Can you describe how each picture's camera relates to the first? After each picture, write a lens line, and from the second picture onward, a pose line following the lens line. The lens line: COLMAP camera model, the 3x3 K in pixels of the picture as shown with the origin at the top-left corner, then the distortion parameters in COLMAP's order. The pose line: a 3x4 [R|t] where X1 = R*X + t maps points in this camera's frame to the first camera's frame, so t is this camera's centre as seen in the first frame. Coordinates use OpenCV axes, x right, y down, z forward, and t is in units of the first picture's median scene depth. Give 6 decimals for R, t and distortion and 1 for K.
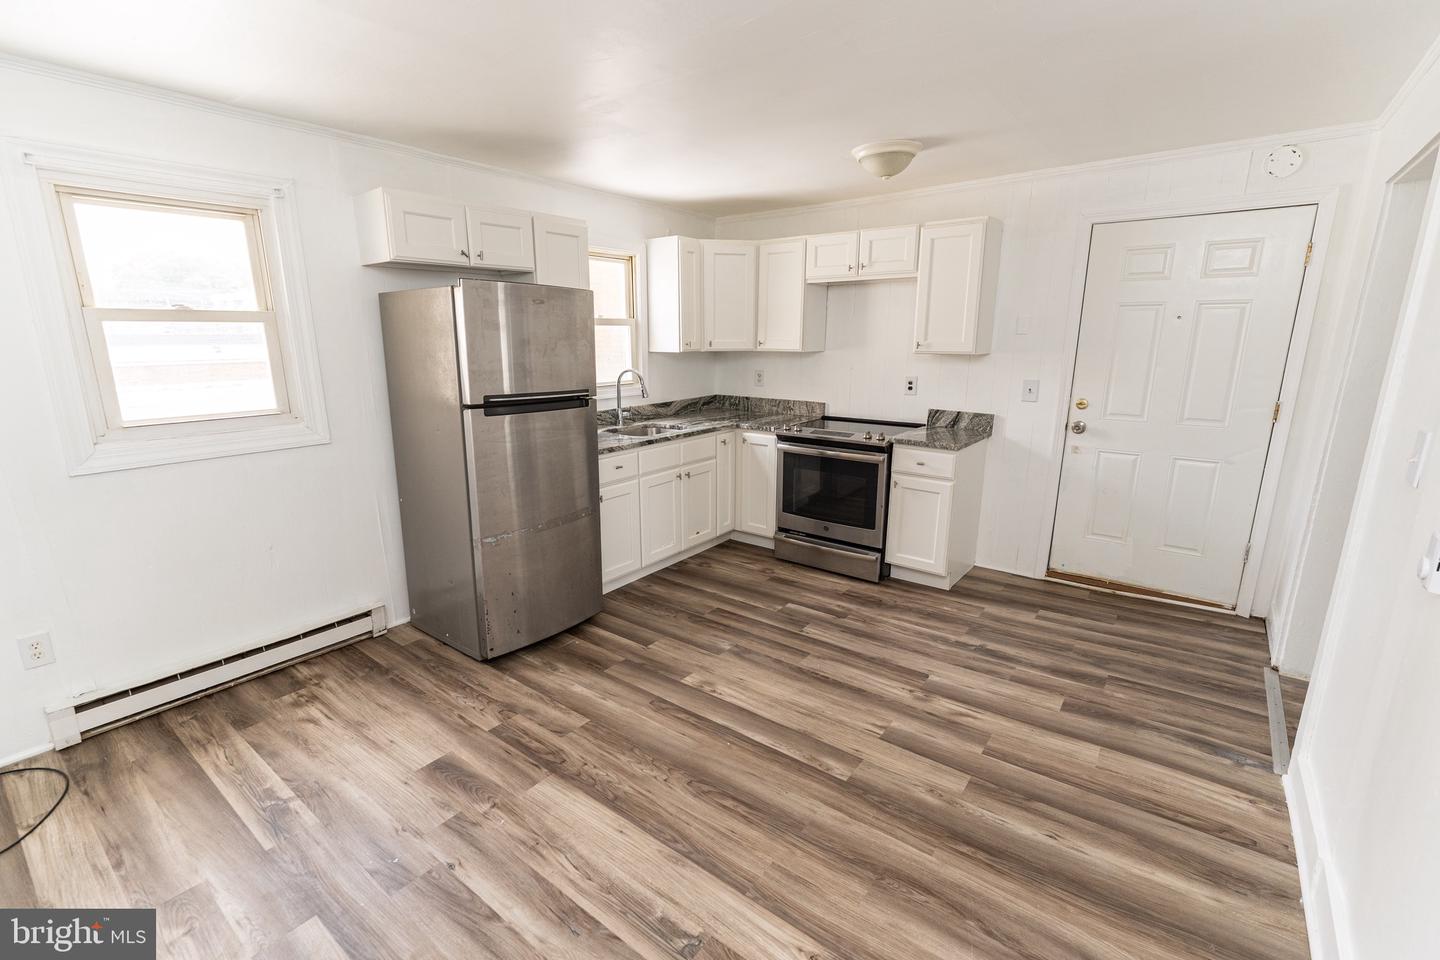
lens RADIAL K [[640.4, 0, 710.1], [0, 640.4, 481.0], [0, 0, 1]] dist [-0.000050, -0.000358]
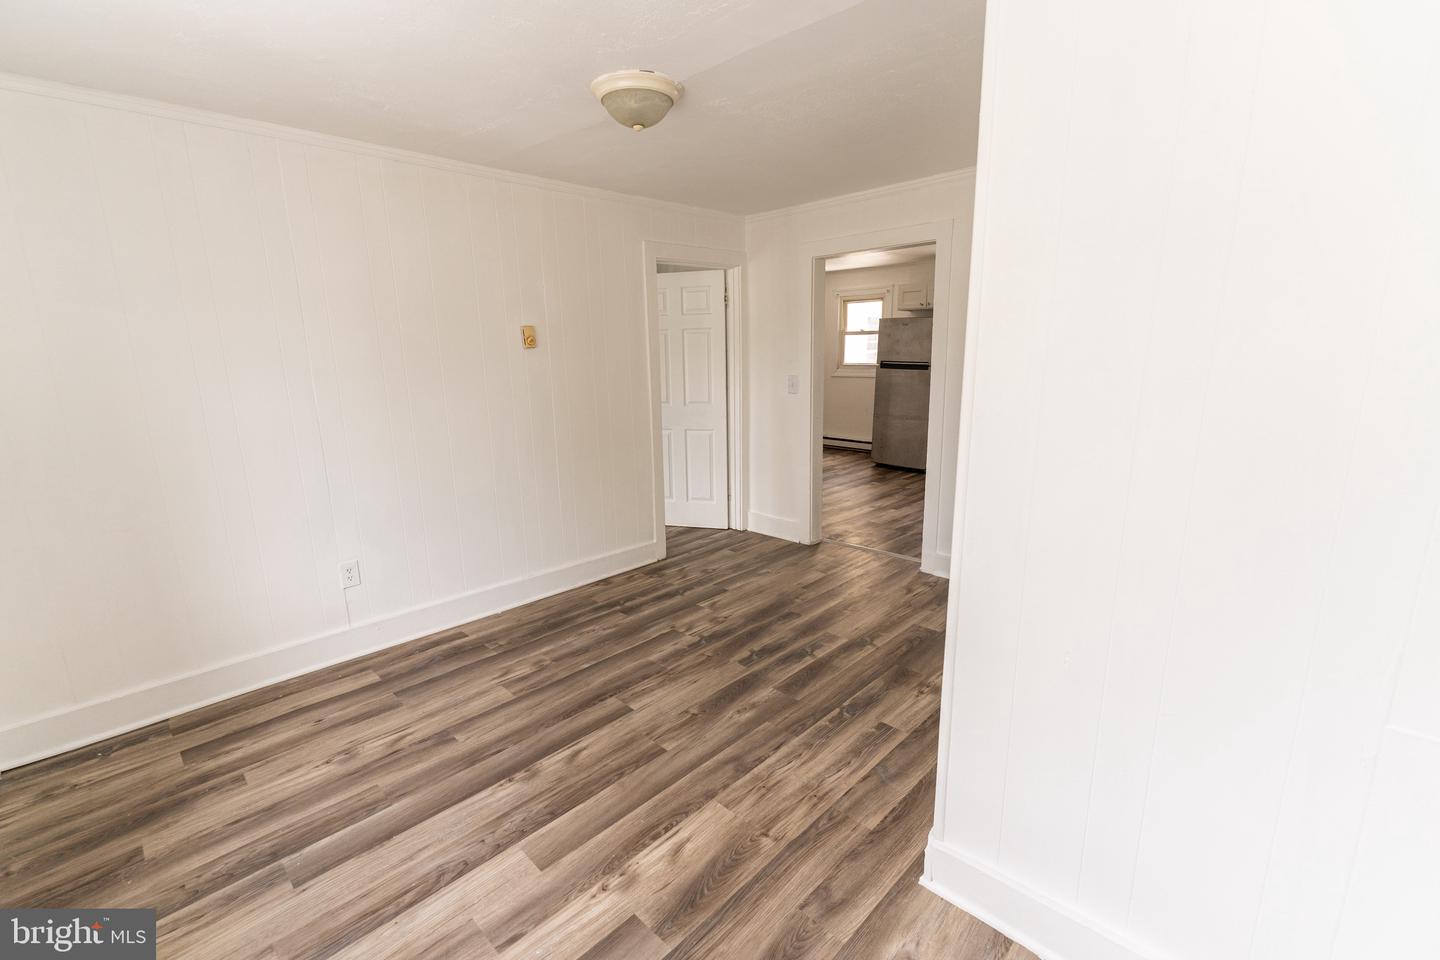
lens RADIAL K [[618.8, 0, 701.2], [0, 618.8, 492.6], [0, 0, 1]] dist [0.000567, -0.000160]
pose [[-0.140031, 0.234412, -0.961999, 2.468246], [-0.205153, 0.943620, 0.259796, -0.130739], [0.968661, 0.233736, -0.084046, 0.605270]]
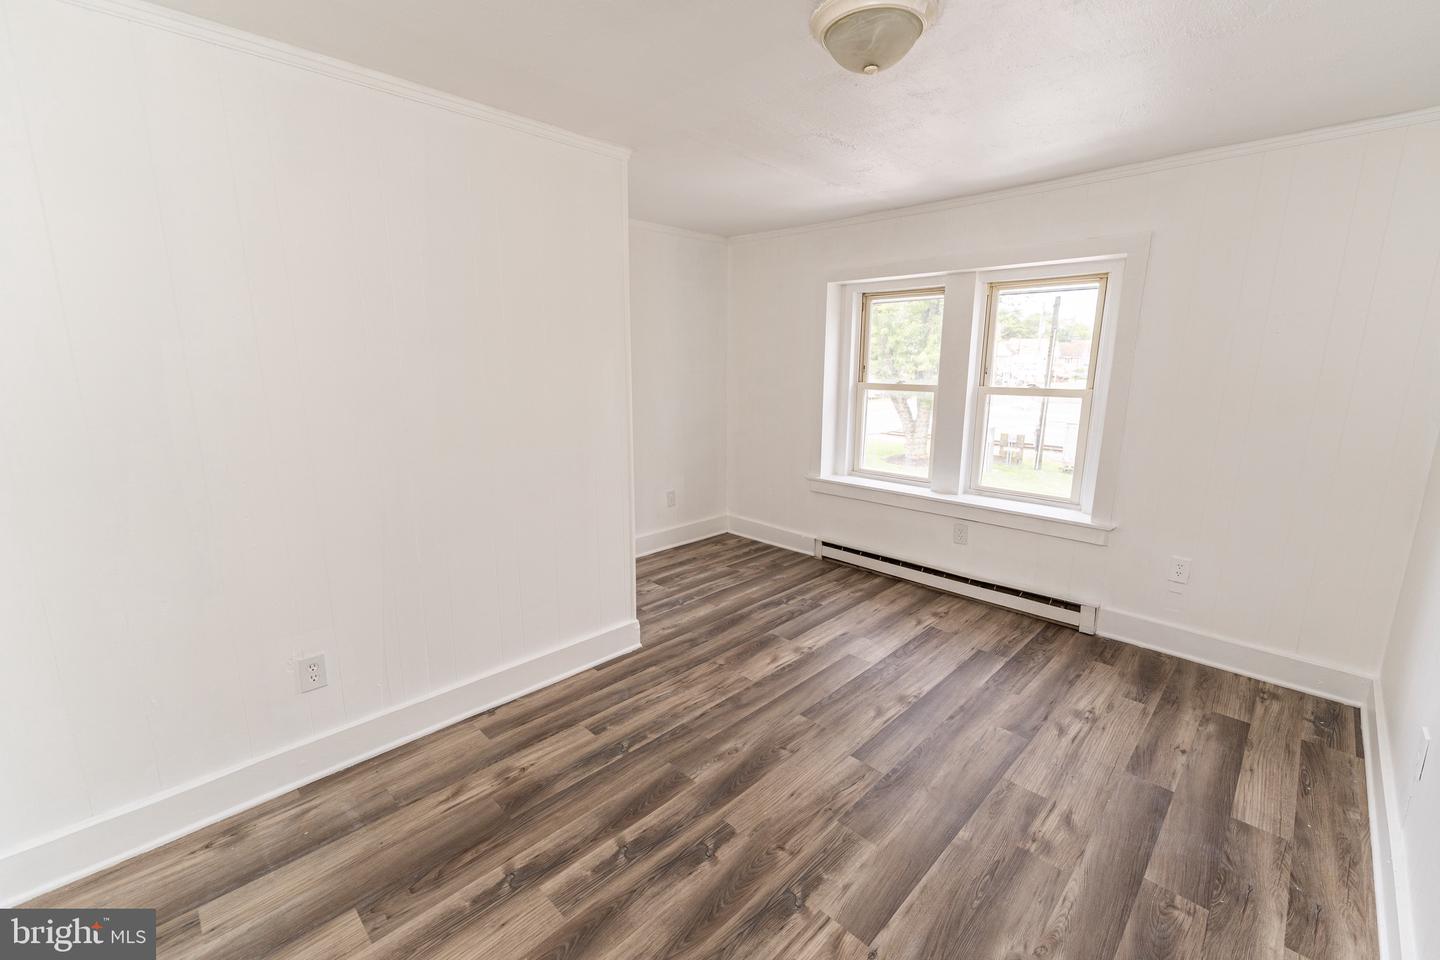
lens RADIAL K [[606.2, 0, 711.0], [0, 606.2, 477.3], [0, 0, 1]] dist [-0.000066, -0.000228]
pose [[0.132528, -0.191851, 0.972435, 0.859124], [0.224165, 0.961470, 0.159138, -0.104148], [-0.965498, 0.196896, 0.170428, 0.470083]]
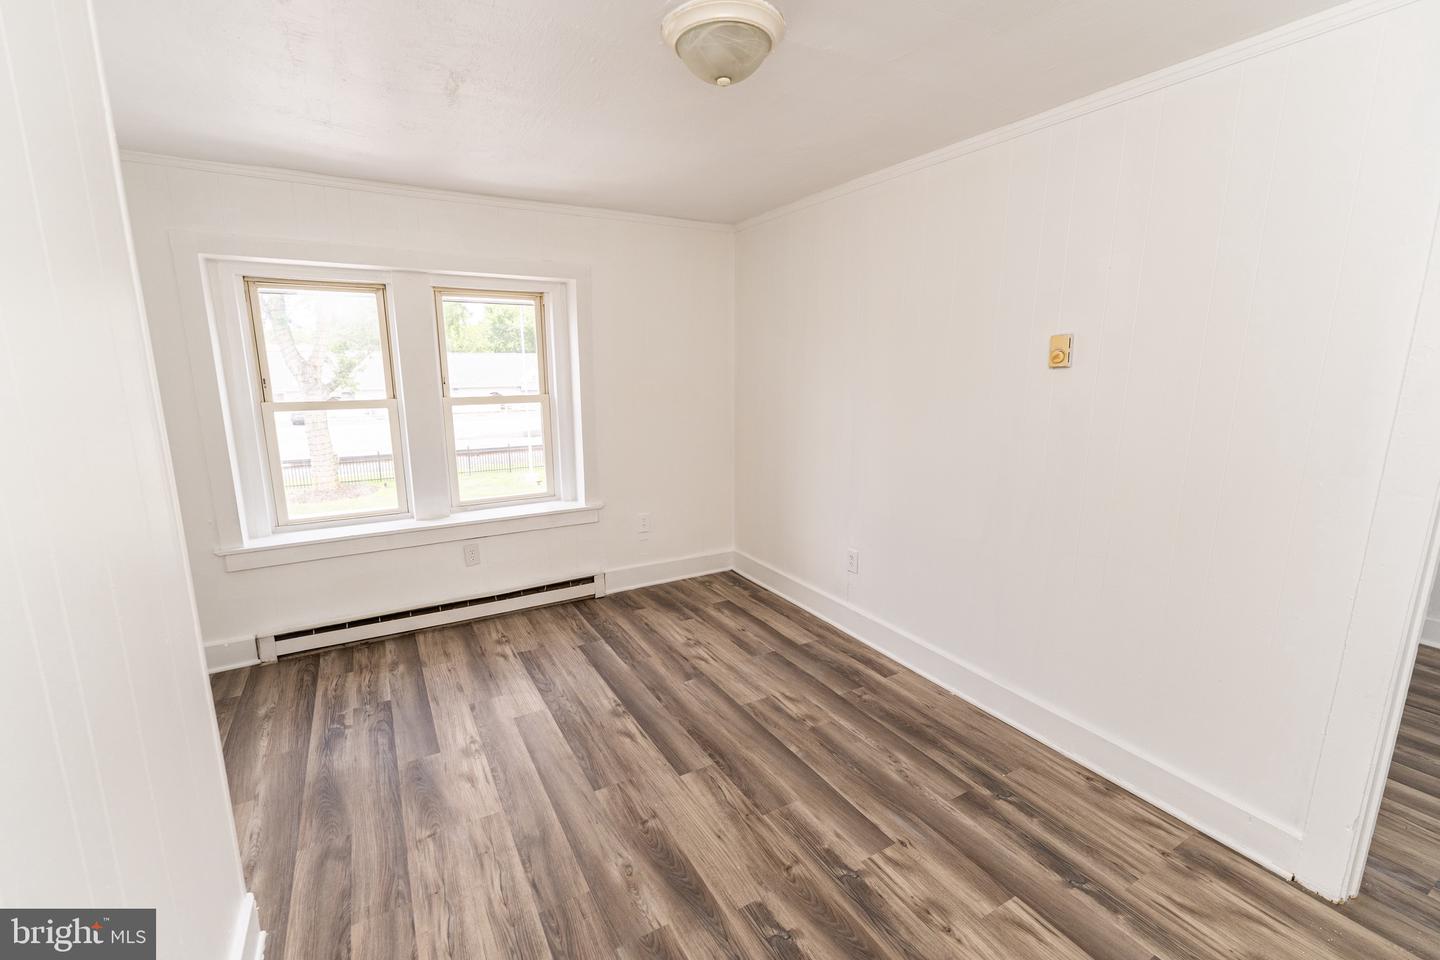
lens RADIAL K [[606.2, 0, 711.0], [0, 606.2, 477.3], [0, 0, 1]] dist [-0.000066, -0.000228]
pose [[-0.923648, -0.065504, 0.377602, 1.317360], [0.091862, 0.918720, 0.384076, -0.235725], [-0.372069, 0.389438, -0.842557, 1.027470]]
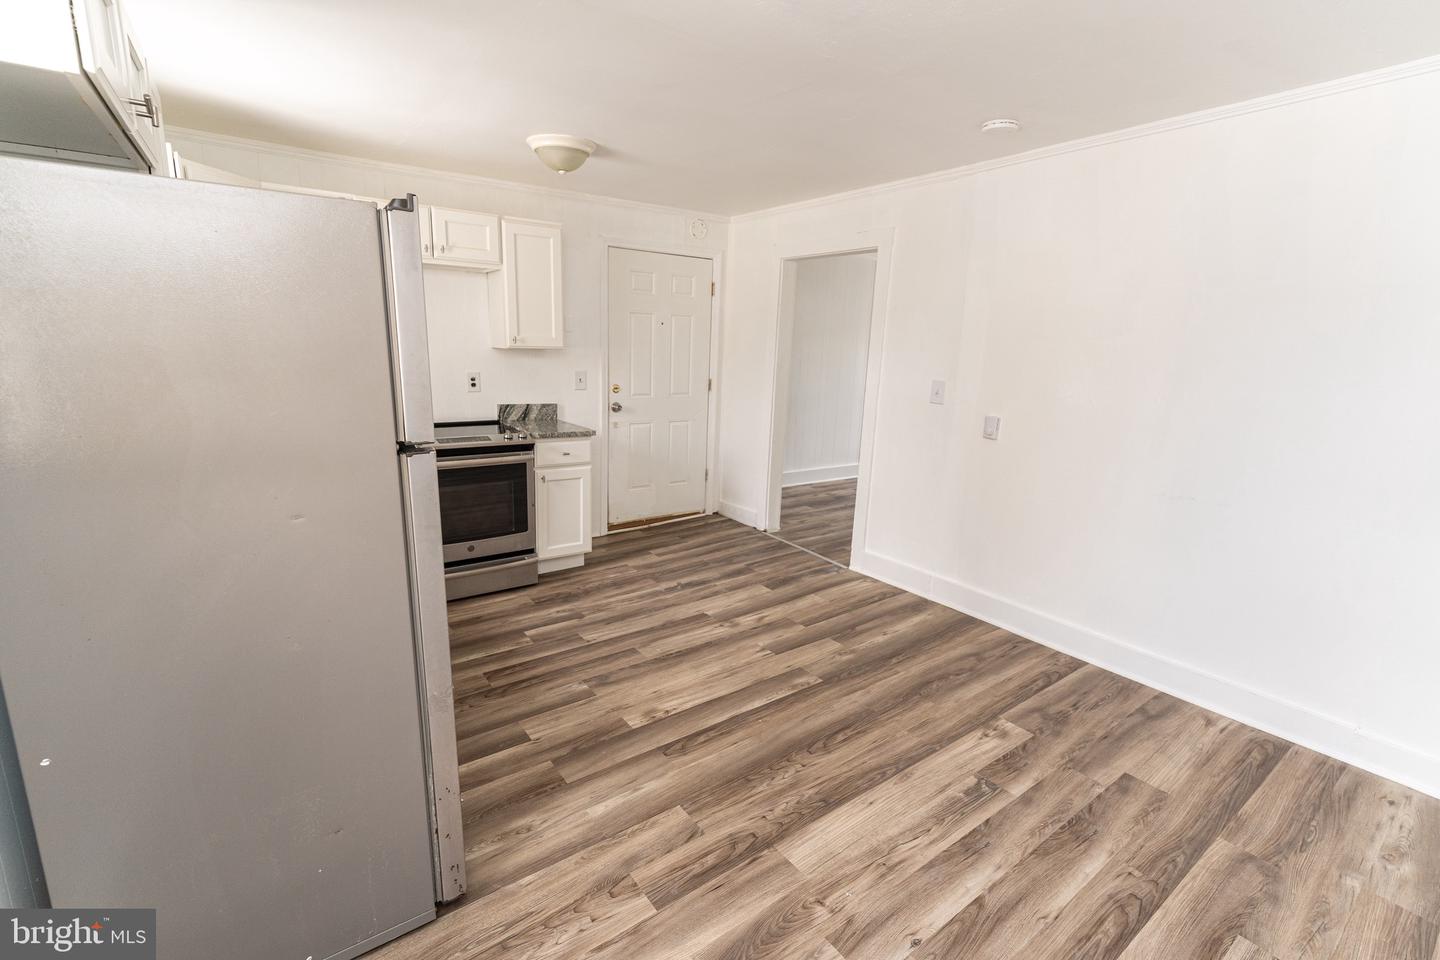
lens RADIAL K [[640.4, 0, 710.1], [0, 640.4, 481.0], [0, 0, 1]] dist [-0.000050, -0.000358]
pose [[0.277839, -0.191723, 0.941301, -0.813424], [0.188157, 0.971762, 0.142390, -0.120271], [-0.942020, 0.137551, 0.306067, 0.634975]]
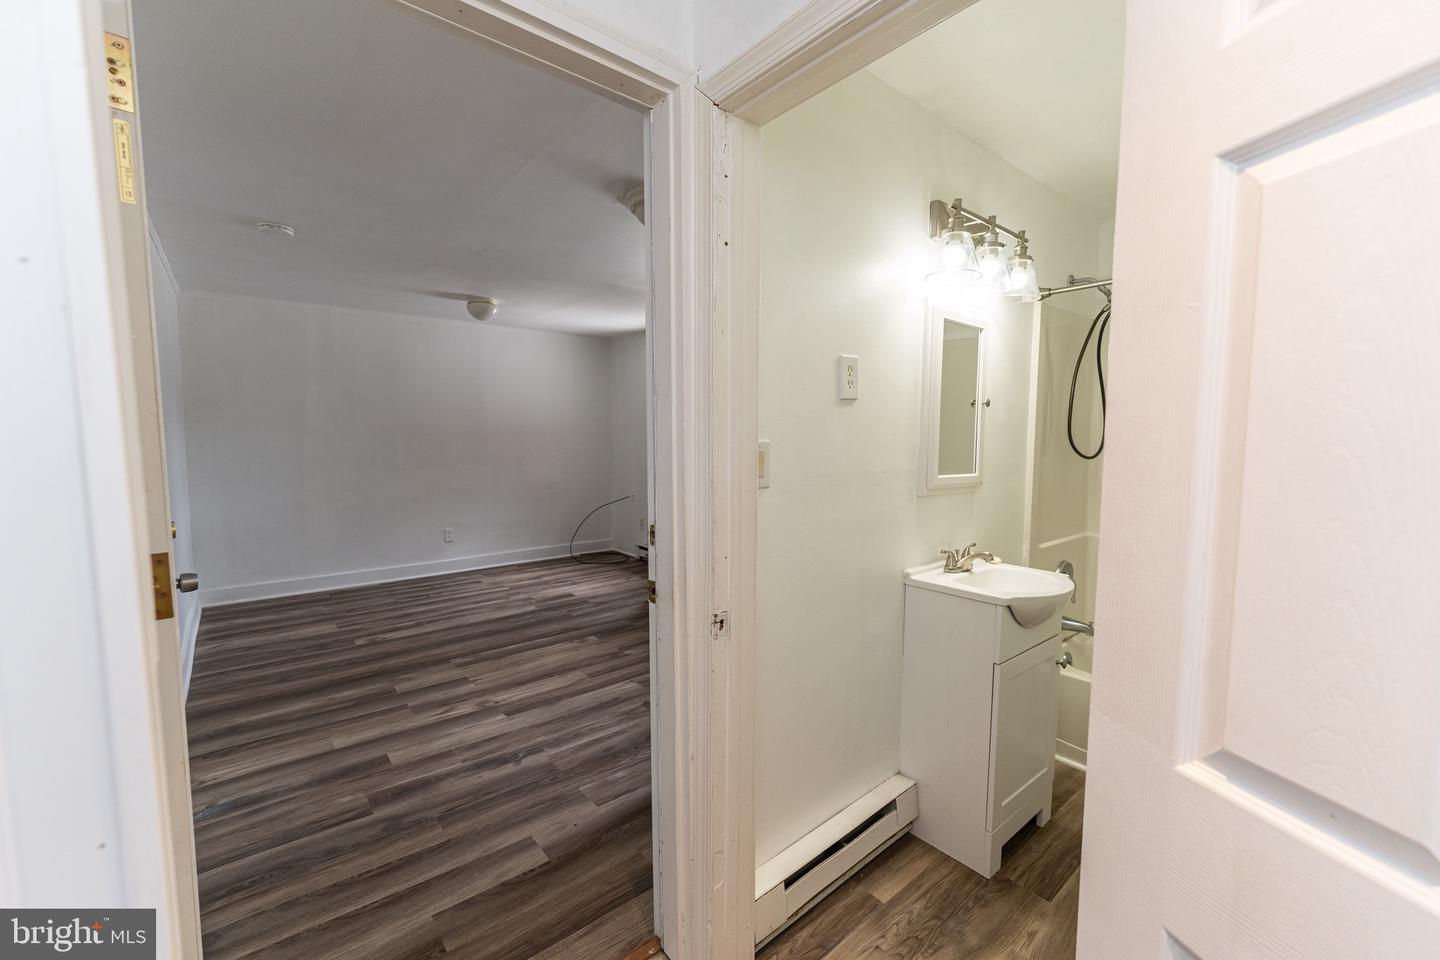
lens RADIAL K [[586.1, 0, 693.9], [0, 586.1, 482.9], [0, 0, 1]] dist [-0.001836, -0.000398]
pose [[-0.241372, 0.083837, -0.966805, 1.267872], [-0.219894, 0.965623, 0.138633, -0.290898], [0.945191, 0.246057, -0.214639, 1.524125]]
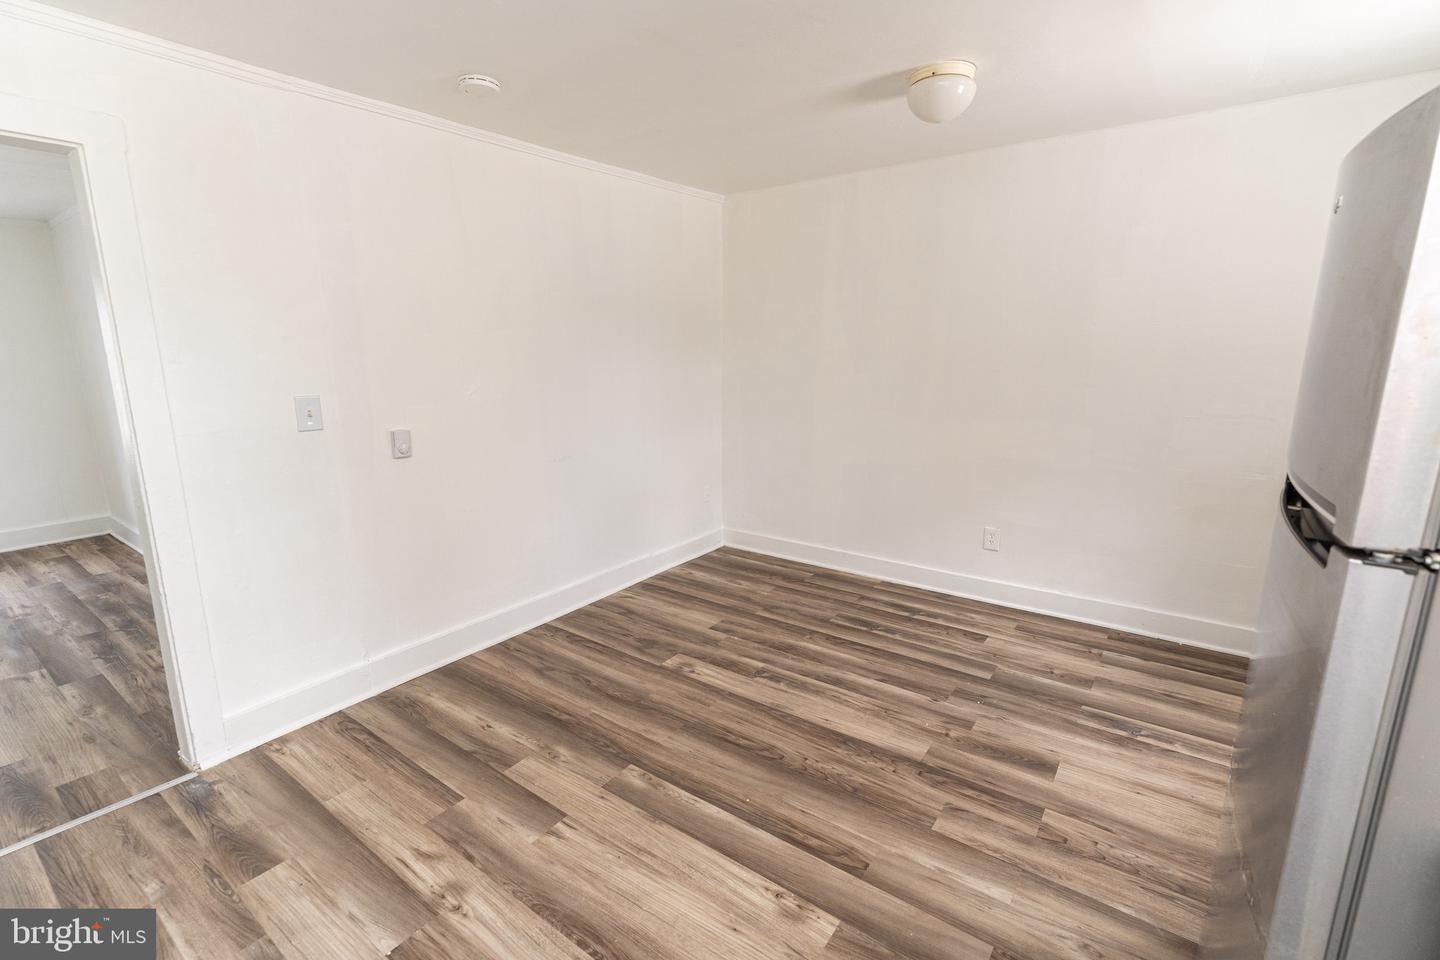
lens RADIAL K [[640.4, 0, 710.1], [0, 640.4, 481.0], [0, 0, 1]] dist [-0.000050, -0.000358]
pose [[-0.999682, 0.018089, -0.017596, 0.078424], [0.008948, 0.906045, 0.423087, -0.311909], [0.023596, 0.422795, -0.905918, 1.443232]]
